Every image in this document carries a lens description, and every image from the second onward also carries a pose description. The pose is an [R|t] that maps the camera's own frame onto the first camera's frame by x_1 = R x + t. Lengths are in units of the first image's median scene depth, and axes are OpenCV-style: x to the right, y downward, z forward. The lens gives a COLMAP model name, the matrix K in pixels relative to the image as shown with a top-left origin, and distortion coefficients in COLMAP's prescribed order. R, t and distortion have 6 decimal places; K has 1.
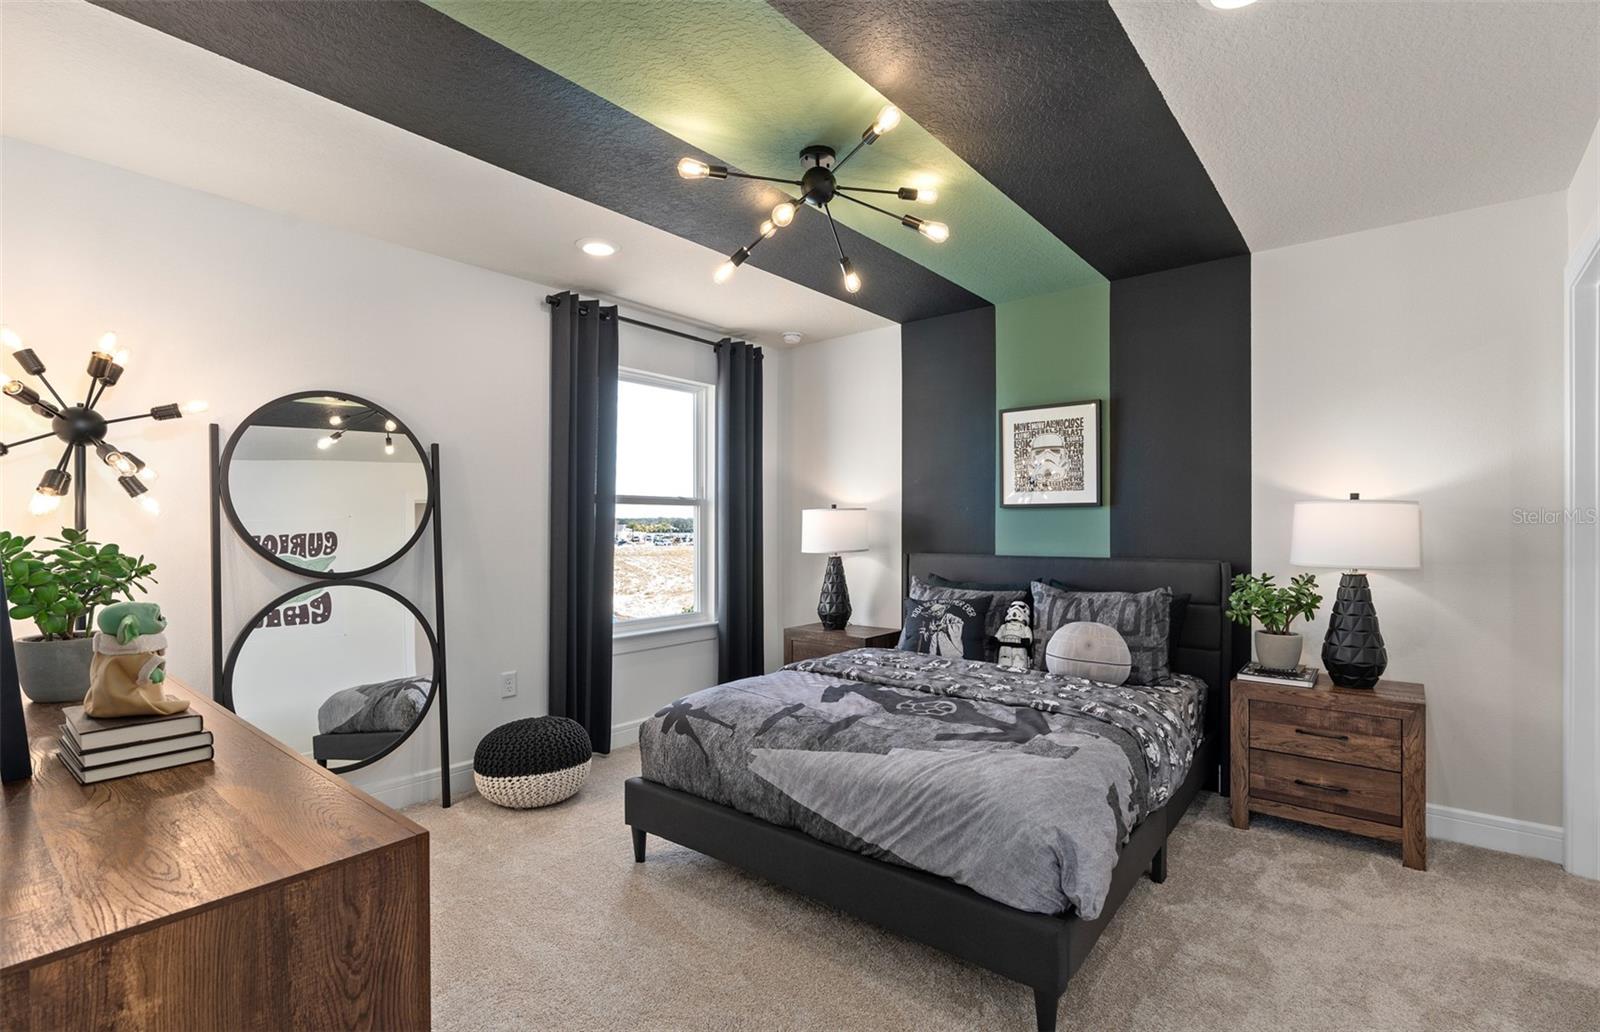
lens RADIAL K [[744.7, 0, 800.0], [0, 744.7, 516.0], [0, 0, 1]] dist [0.000811, 0.000434]
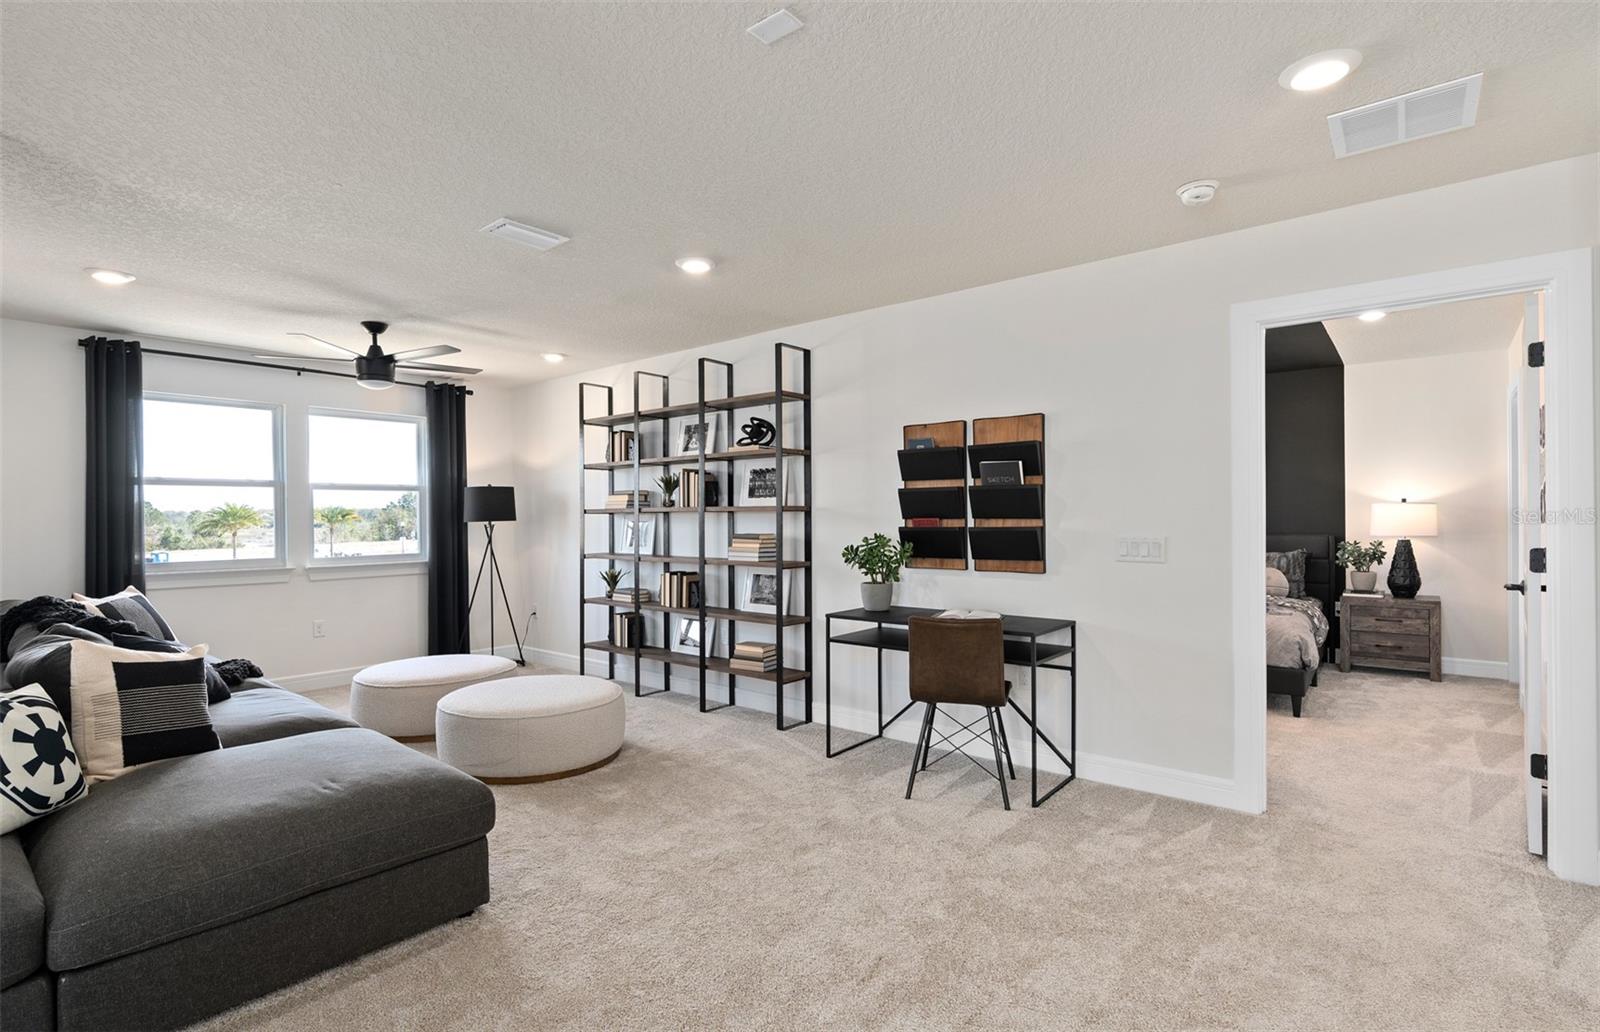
lens RADIAL K [[770.8, 0, 795.5], [0, 770.8, 507.1], [0, 0, 1]] dist [-0.002208, -0.000133]
pose [[0.999939, -0.011010, 0.001171, -0.820133], [0.011006, 0.999935, 0.003113, -0.030638], [-0.001205, -0.003100, 0.999994, -0.976438]]
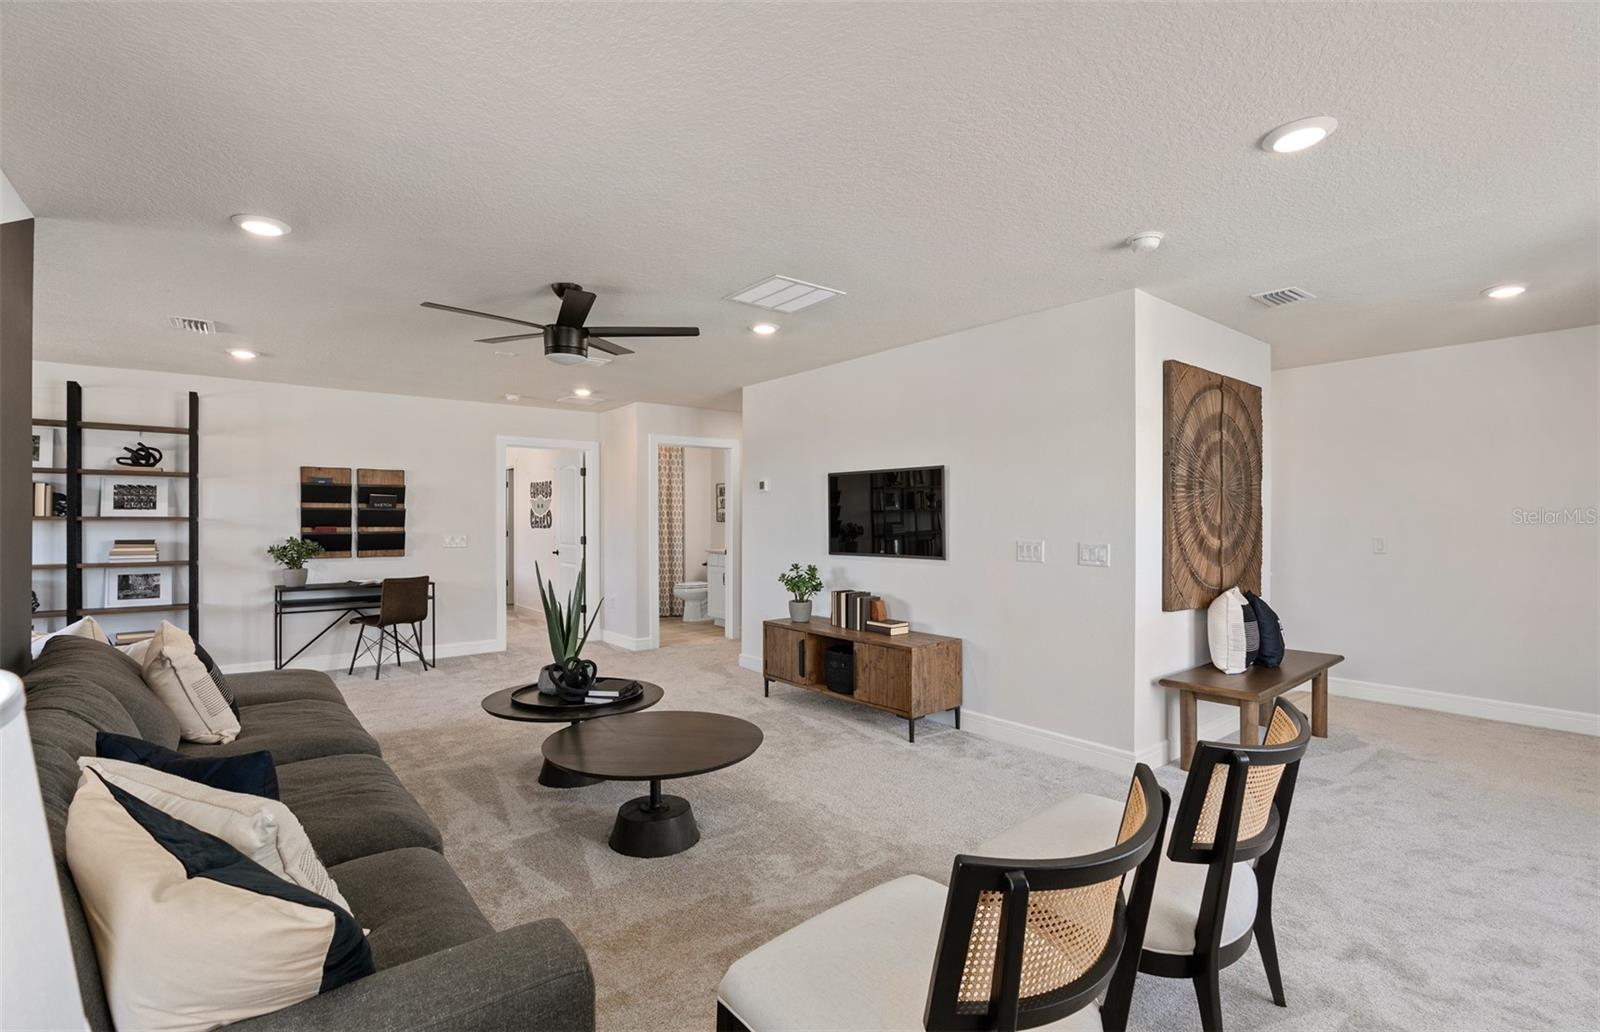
lens RADIAL K [[730.7, 0, 800.0], [0, 730.7, 516.0], [0, 0, 1]] dist [-0.000465, -0.000043]
pose [[0.185619, 0.002439, 0.982619, -2.360700], [-0.013794, 0.999905, 0.000124, -0.053417], [-0.982525, -0.013577, 0.185635, -1.319477]]
